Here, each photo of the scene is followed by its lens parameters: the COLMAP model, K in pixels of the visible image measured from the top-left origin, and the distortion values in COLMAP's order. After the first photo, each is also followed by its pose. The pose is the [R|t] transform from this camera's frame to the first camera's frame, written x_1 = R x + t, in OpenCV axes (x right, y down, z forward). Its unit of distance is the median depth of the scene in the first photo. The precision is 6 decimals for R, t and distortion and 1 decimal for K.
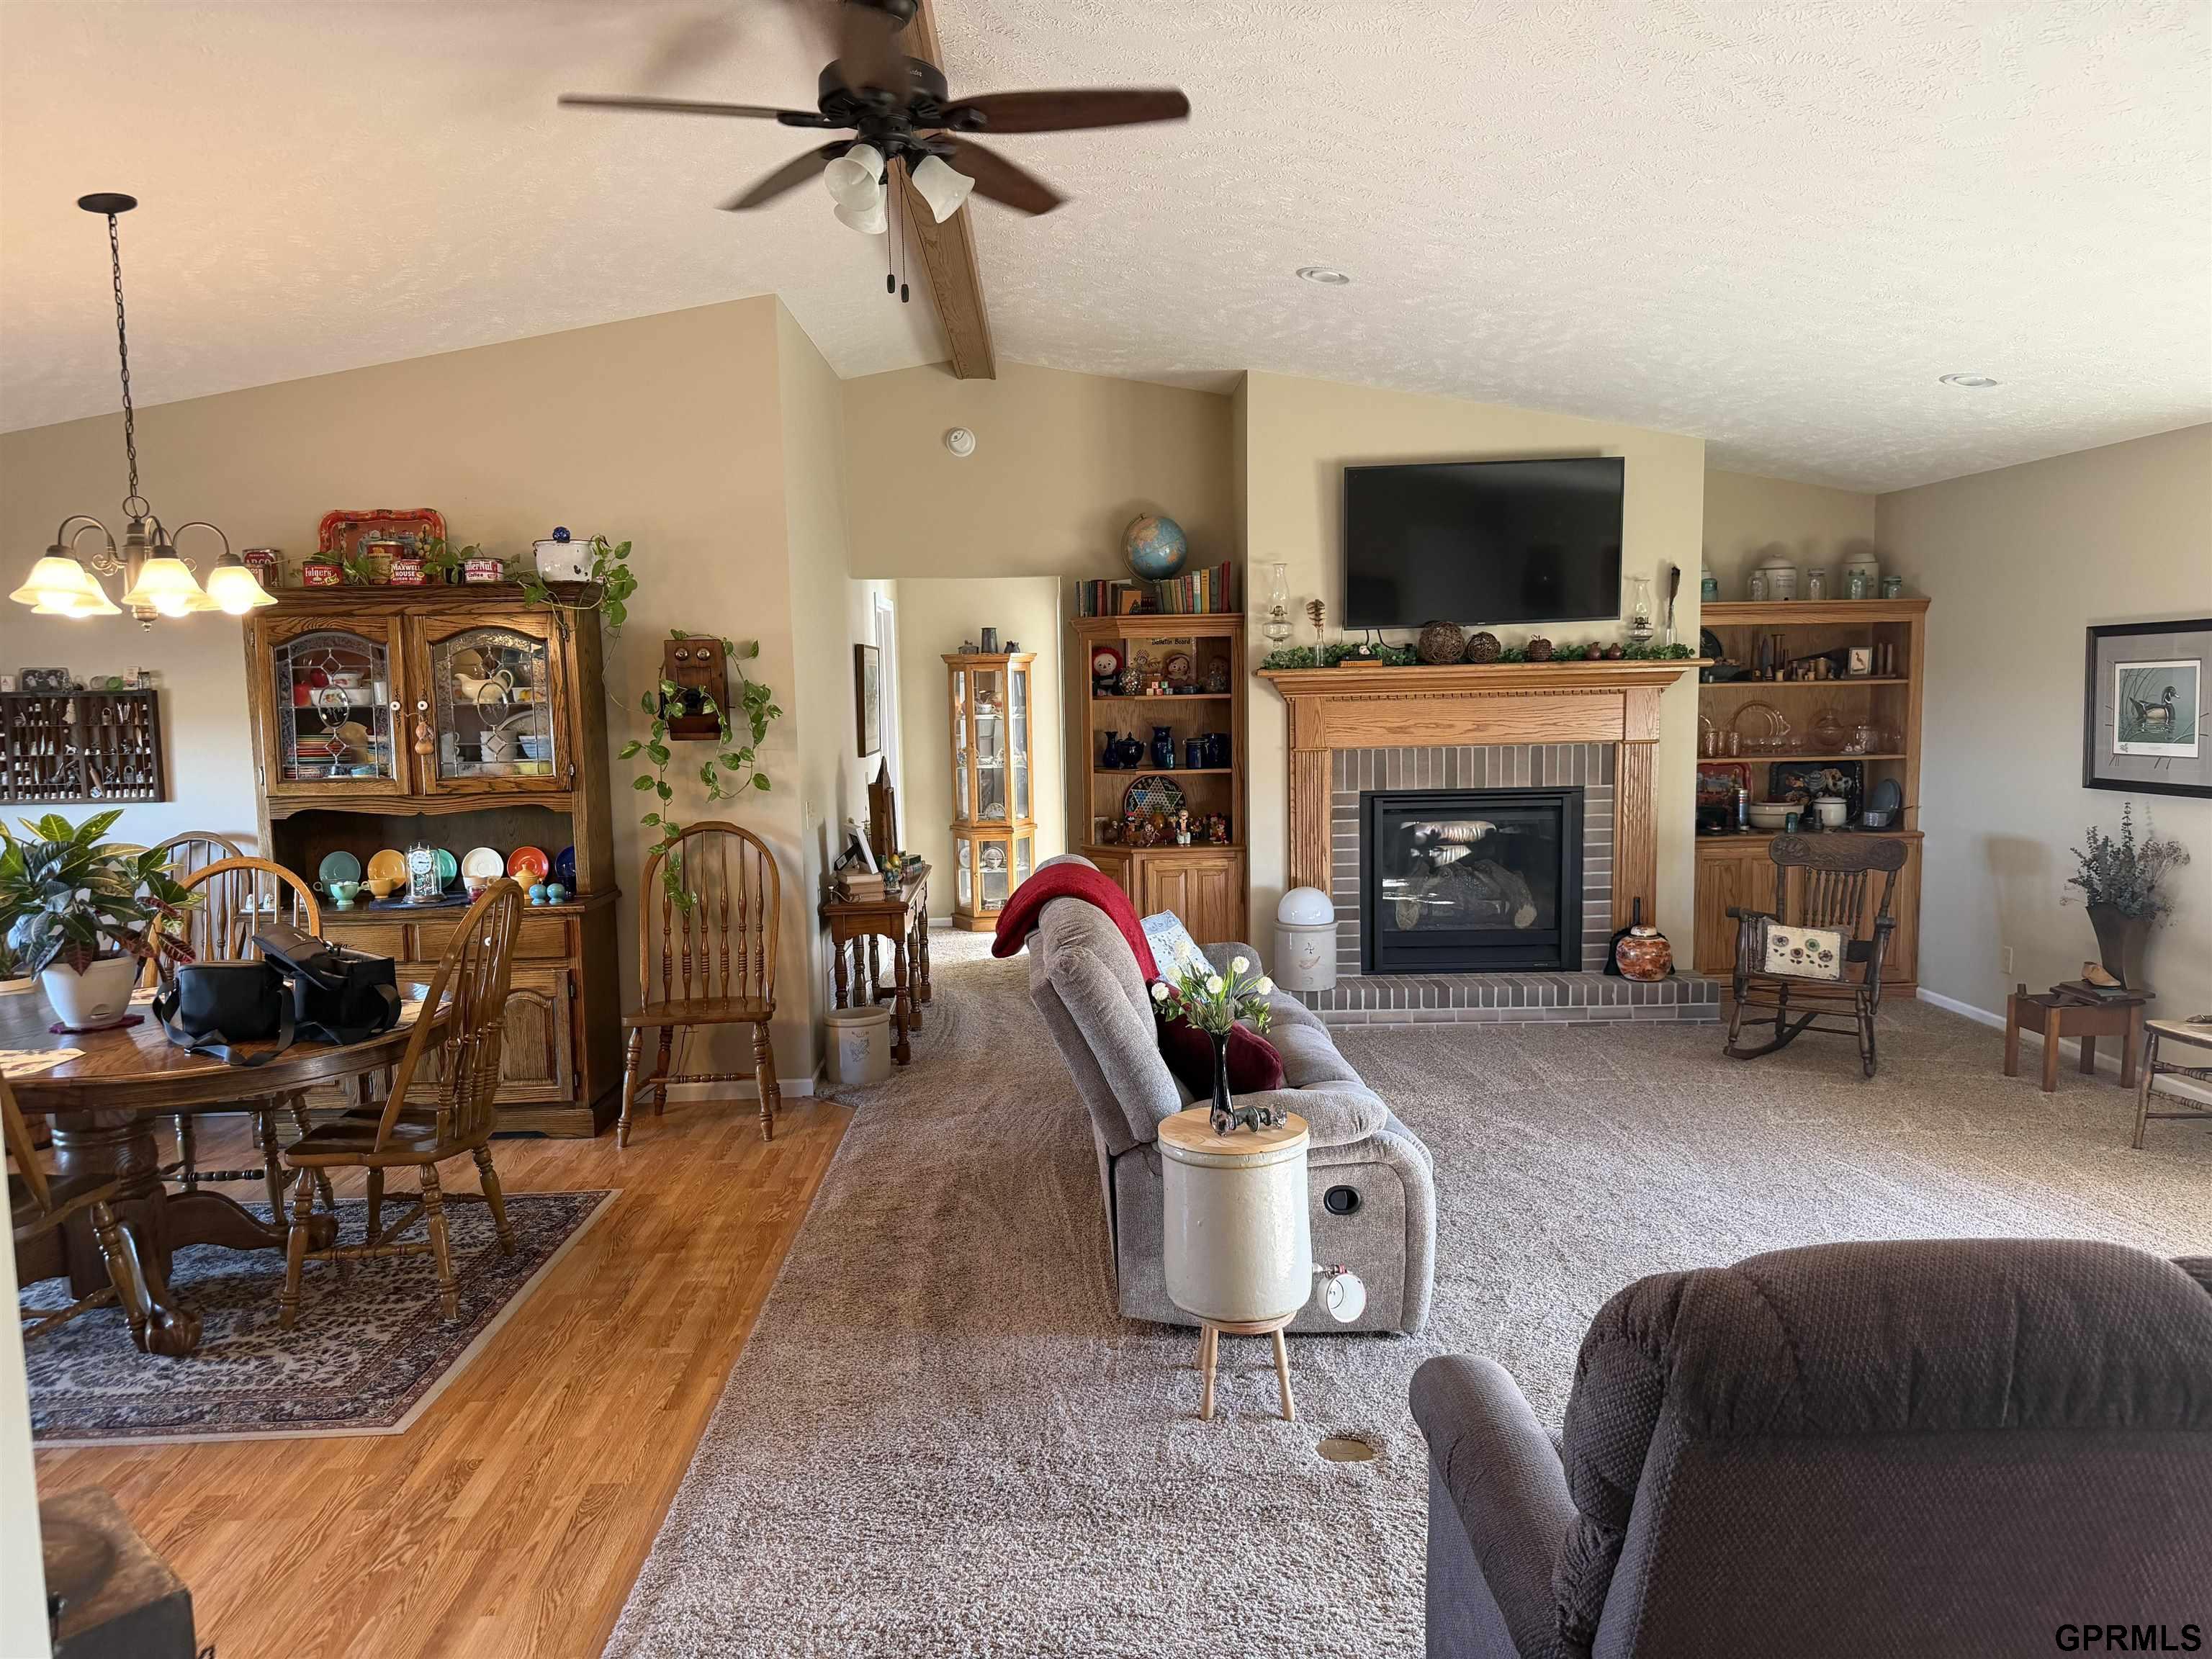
lens RADIAL K [[1552.2, 0, 1110.7], [0, 1552.2, 841.1], [0, 0, 1]] dist [0.125770, -0.235084]
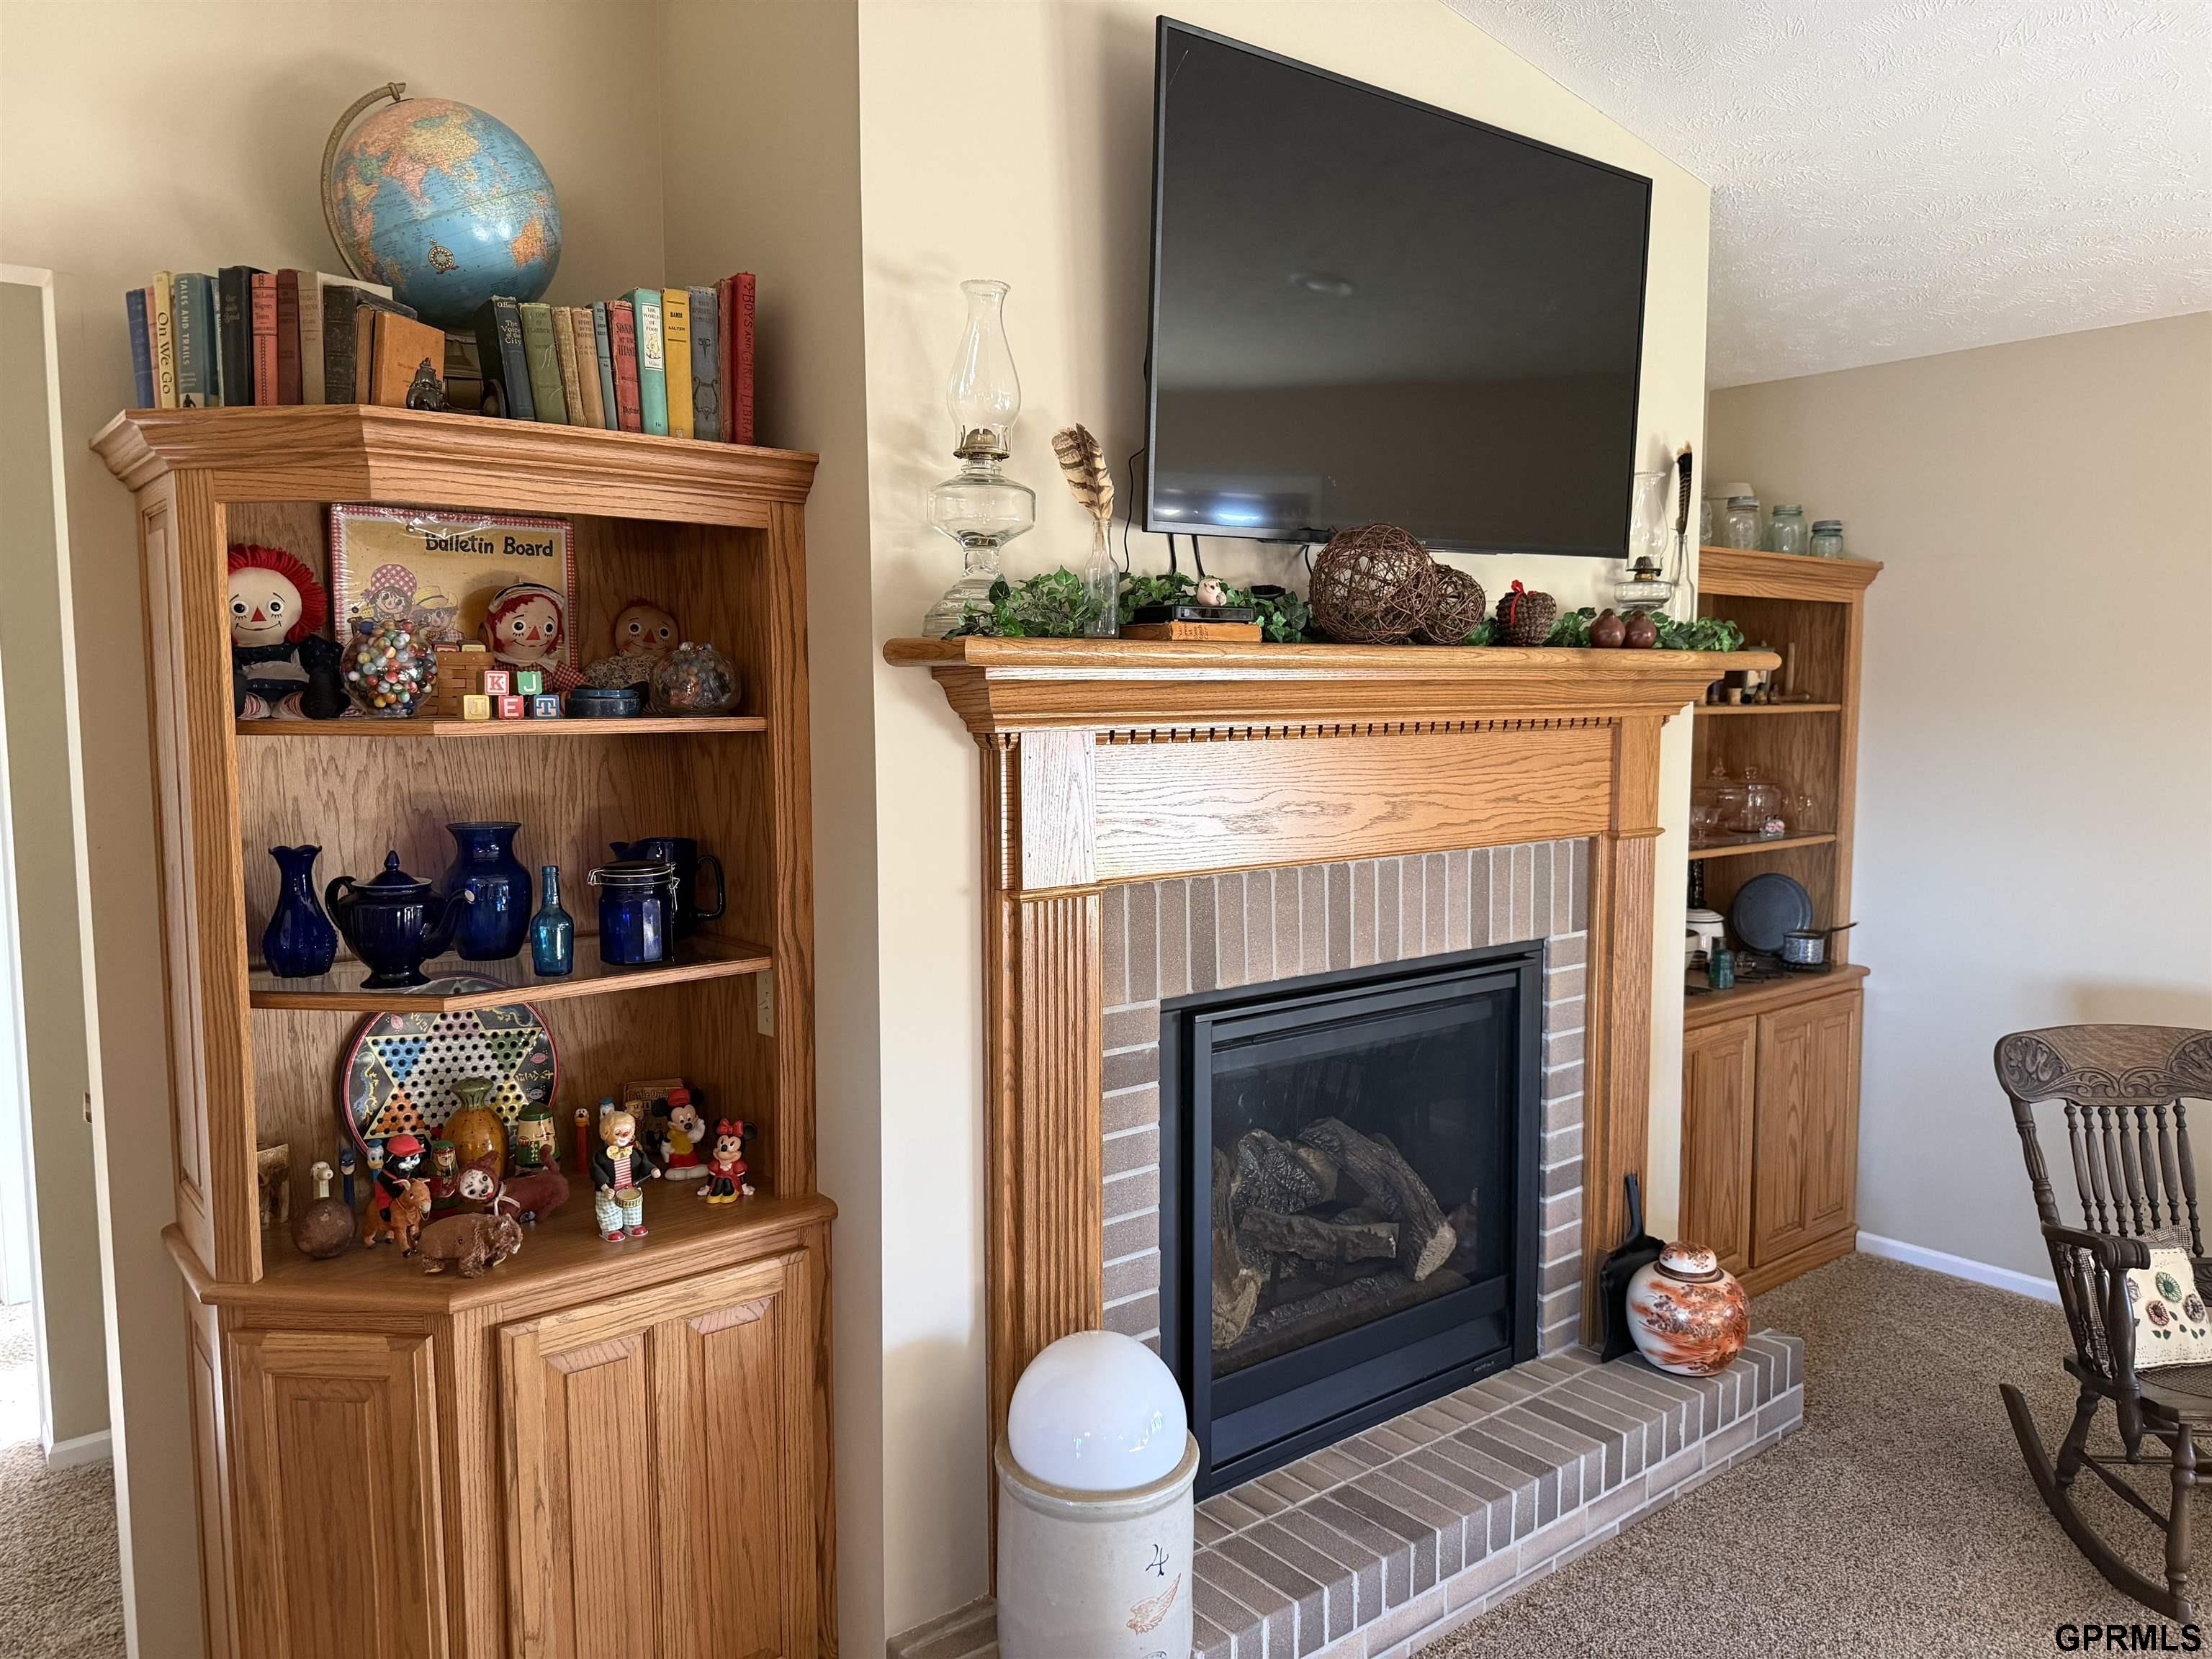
lens RADIAL K [[1552.2, 0, 1110.7], [0, 1552.2, 841.1], [0, 0, 1]] dist [0.125770, -0.235084]
pose [[0.798959, -0.040151, 0.600043, -0.068366], [0.052330, 0.998626, -0.002855, -0.083009], [-0.599104, 0.033681, 0.799963, 0.896845]]
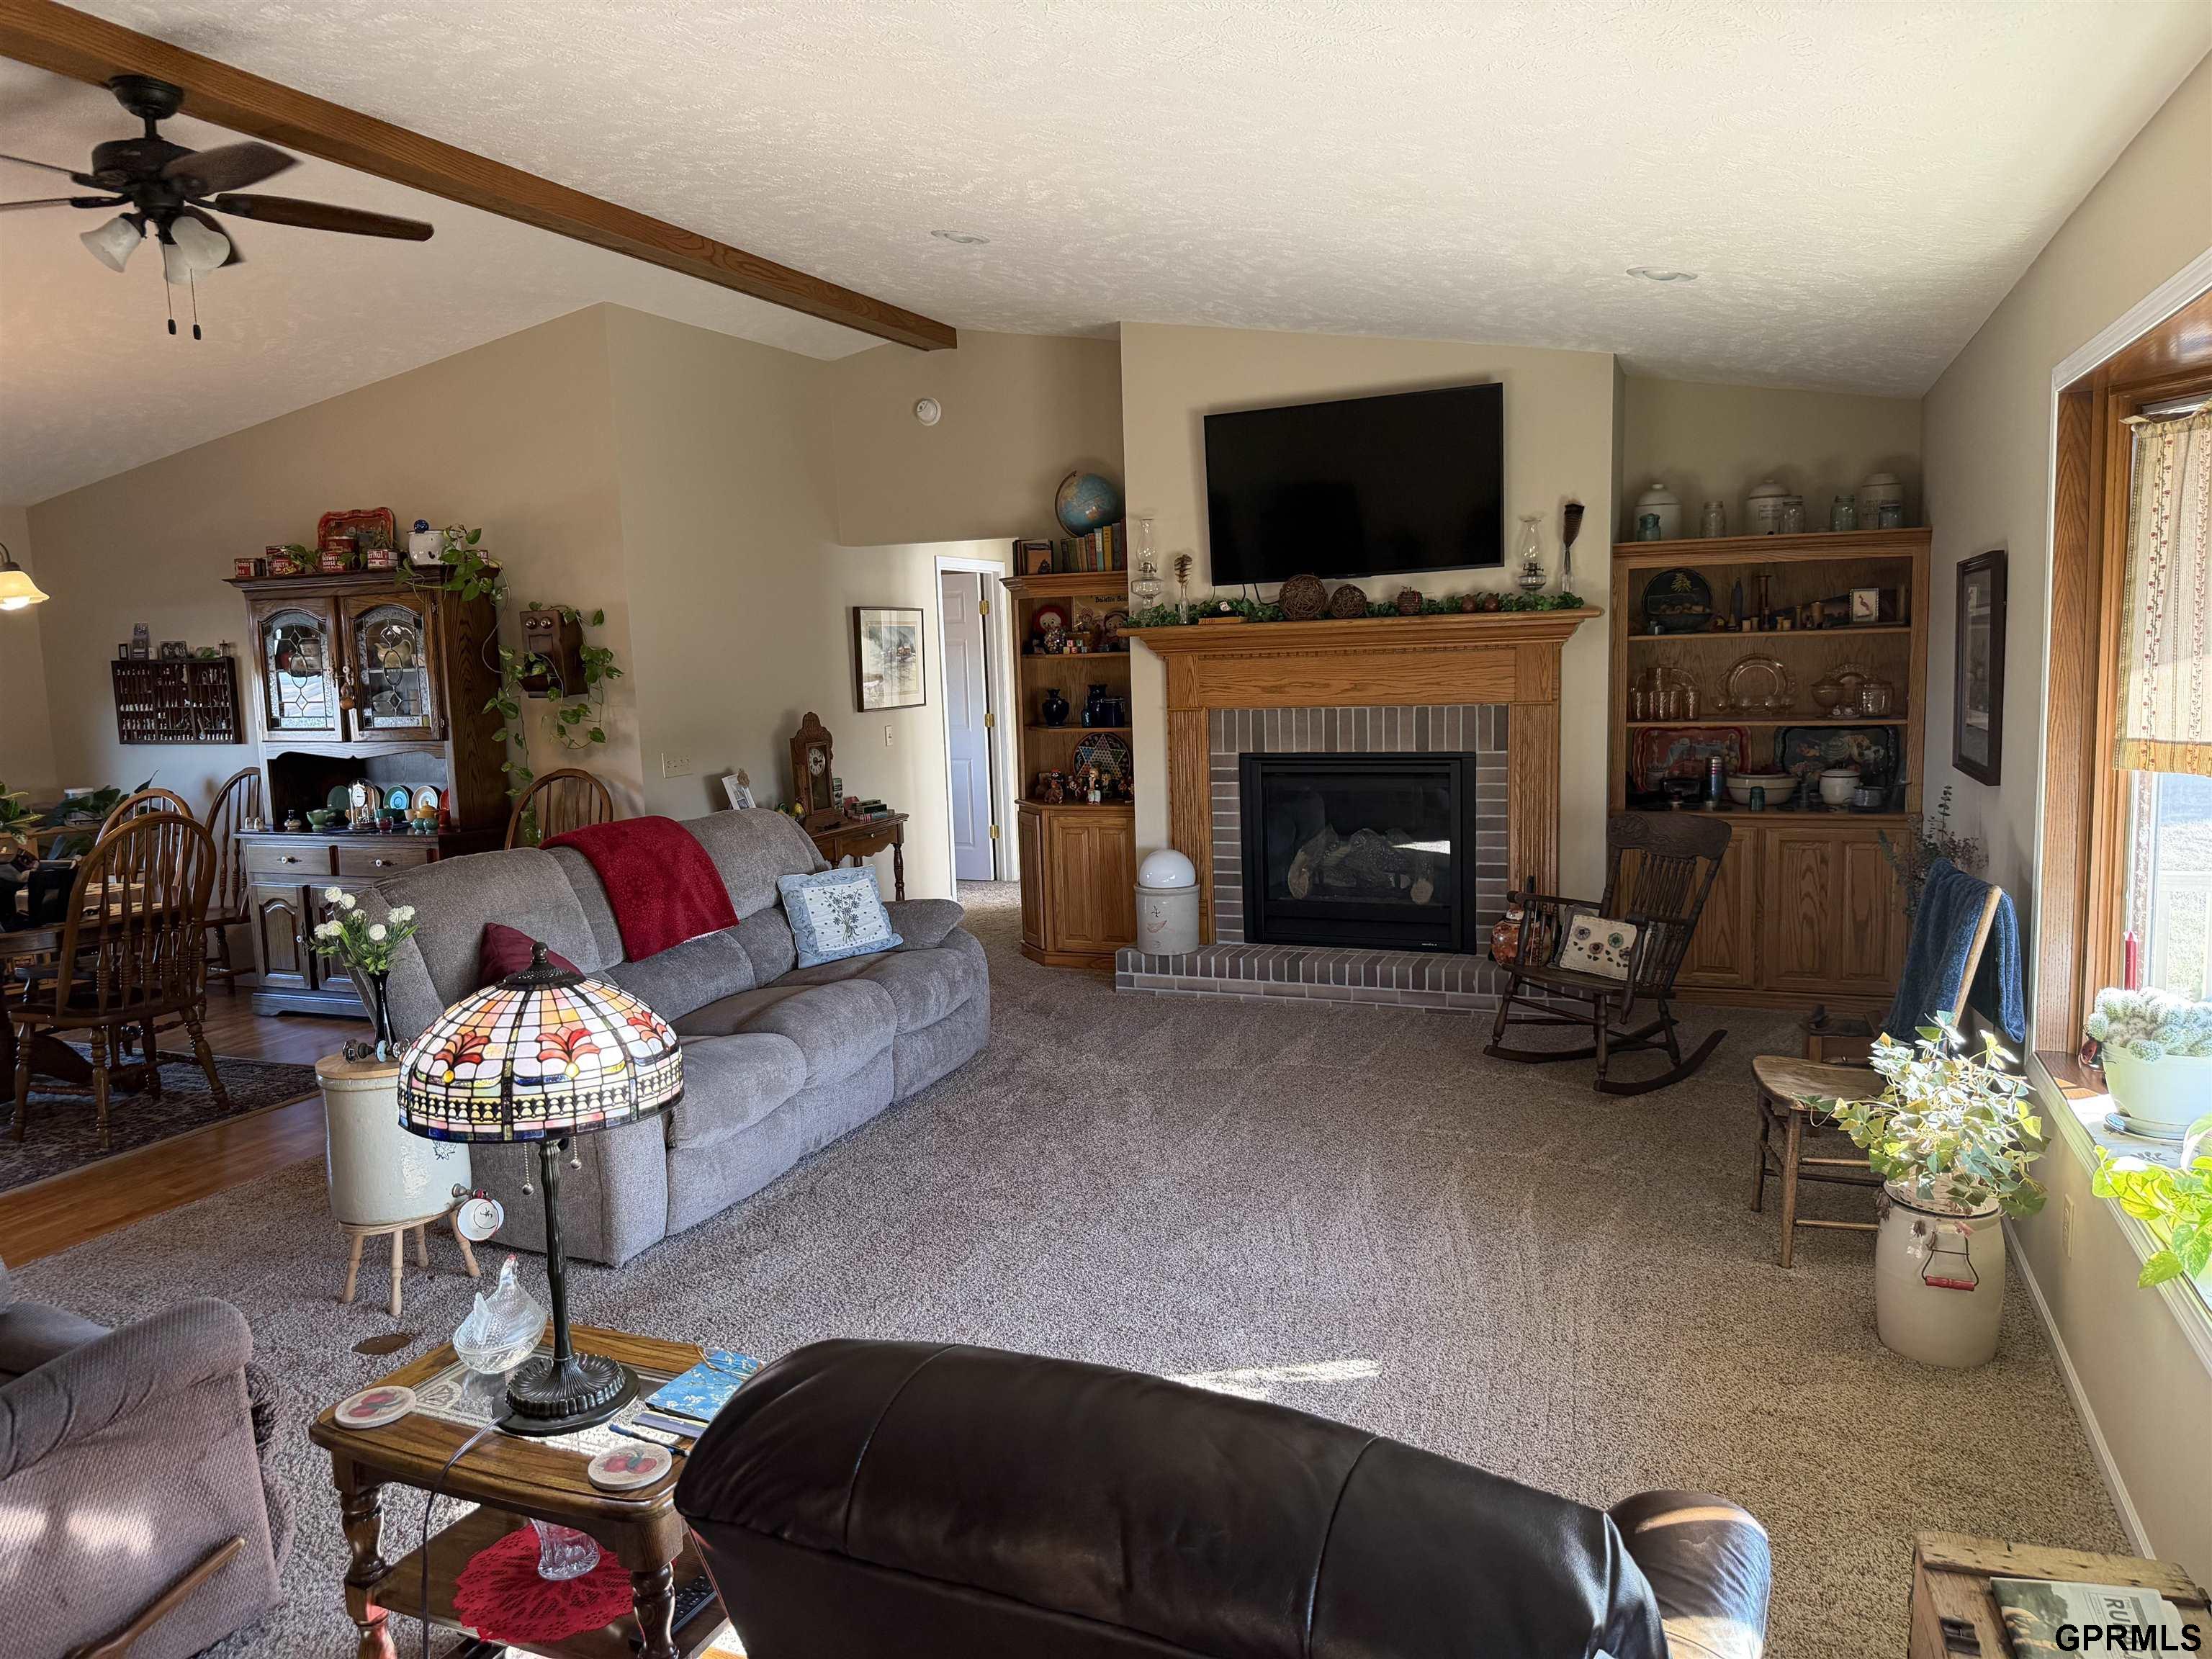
lens RADIAL K [[1552.2, 0, 1110.7], [0, 1552.2, 841.1], [0, 0, 1]] dist [0.125770, -0.235084]
pose [[0.913572, 0.041732, -0.404531, 0.591232], [-0.027375, 0.998775, 0.041213, -0.018463], [0.405755, -0.026577, 0.913595, 0.106228]]
